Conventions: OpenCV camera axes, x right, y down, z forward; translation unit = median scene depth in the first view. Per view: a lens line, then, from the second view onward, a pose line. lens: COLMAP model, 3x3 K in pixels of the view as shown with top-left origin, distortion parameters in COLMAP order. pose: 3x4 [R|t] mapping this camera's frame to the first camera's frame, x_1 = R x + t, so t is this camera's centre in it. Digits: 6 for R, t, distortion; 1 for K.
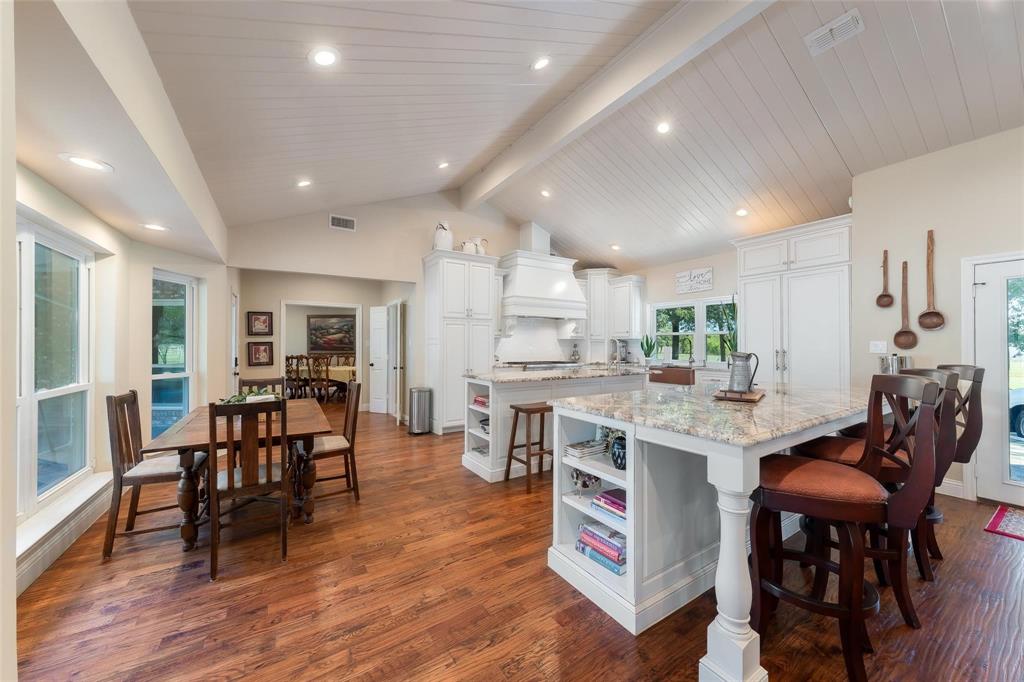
lens RADIAL K [[362.5, 0, 508.2], [0, 362.5, 345.1], [0, 0, 1]] dist [-0.000244, 0.000174]
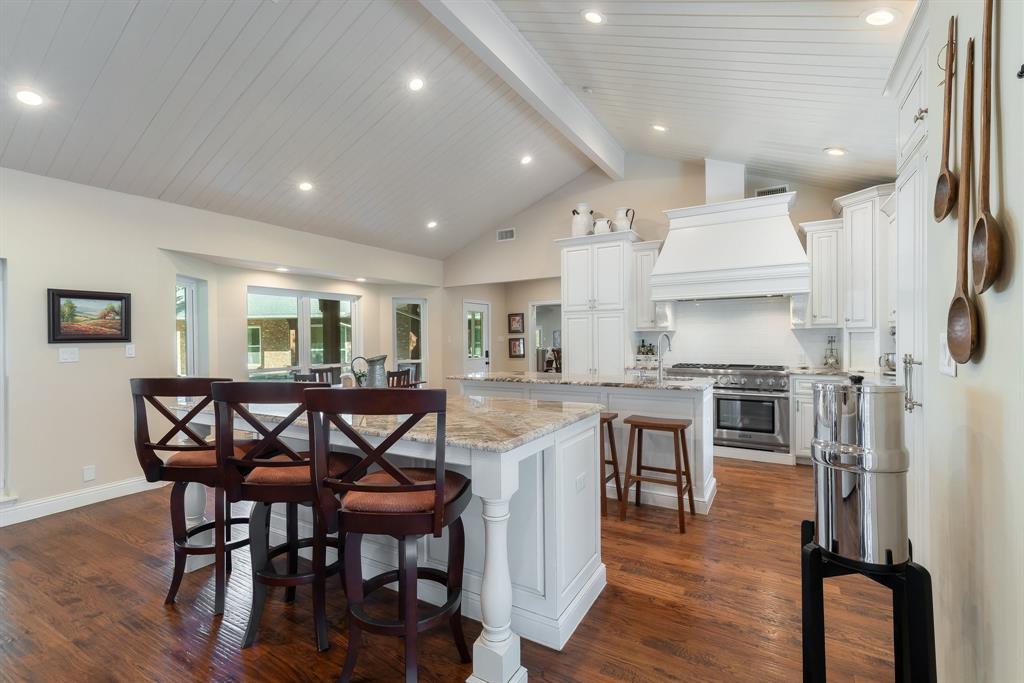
lens RADIAL K [[460.6, 0, 513.4], [0, 460.6, 340.7], [0, 0, 1]] dist [-0.000766, -0.000024]
pose [[0.457335, -0.001663, -0.889293, 0.691592], [0.012061, 0.999918, 0.004333, -0.007443], [0.889213, -0.012708, 0.457318, 0.289262]]
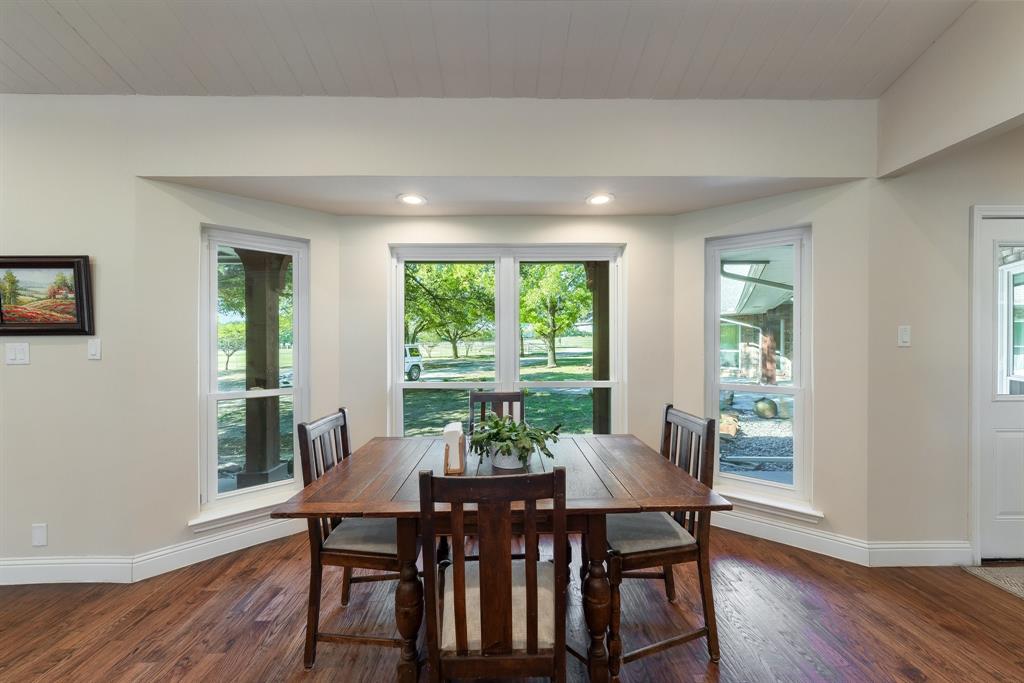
lens RADIAL K [[345.3, 0, 509.0], [0, 345.3, 343.1], [0, 0, 1]] dist [0.002504, 0.000143]
pose [[-0.525406, 0.000832, -0.850851, -0.094891], [0.004190, 0.999990, -0.001610, 0.000015], [0.850841, -0.004411, -0.525405, 0.583249]]
